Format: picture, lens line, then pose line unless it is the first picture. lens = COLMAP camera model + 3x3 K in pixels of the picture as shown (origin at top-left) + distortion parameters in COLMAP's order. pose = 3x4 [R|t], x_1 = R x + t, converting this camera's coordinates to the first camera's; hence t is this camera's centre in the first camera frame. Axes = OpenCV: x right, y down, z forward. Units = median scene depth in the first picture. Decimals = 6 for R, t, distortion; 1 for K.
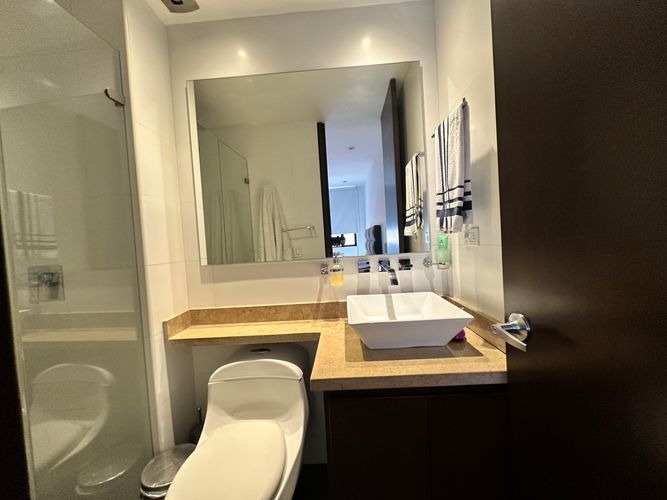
lens RADIAL K [[265.8, 0, 333.4], [0, 265.8, 249.0], [0, 0, 1]] dist [-0.002218, 0.001018]
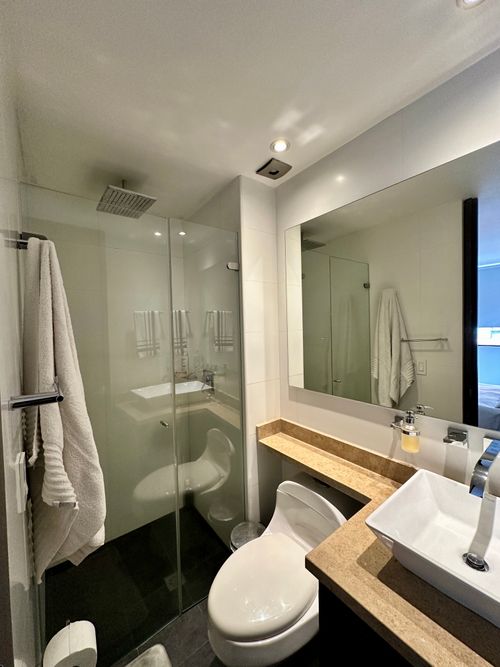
lens RADIAL K [[265.8, 0, 250.6], [0, 265.8, 333.0], [0, 0, 1]] dist [-0.002218, 0.001018]
pose [[0.646541, 0.067346, -0.759901, 0.275227], [-0.039399, 0.997714, 0.054900, -0.228679], [0.761861, -0.005556, 0.647716, 0.107325]]
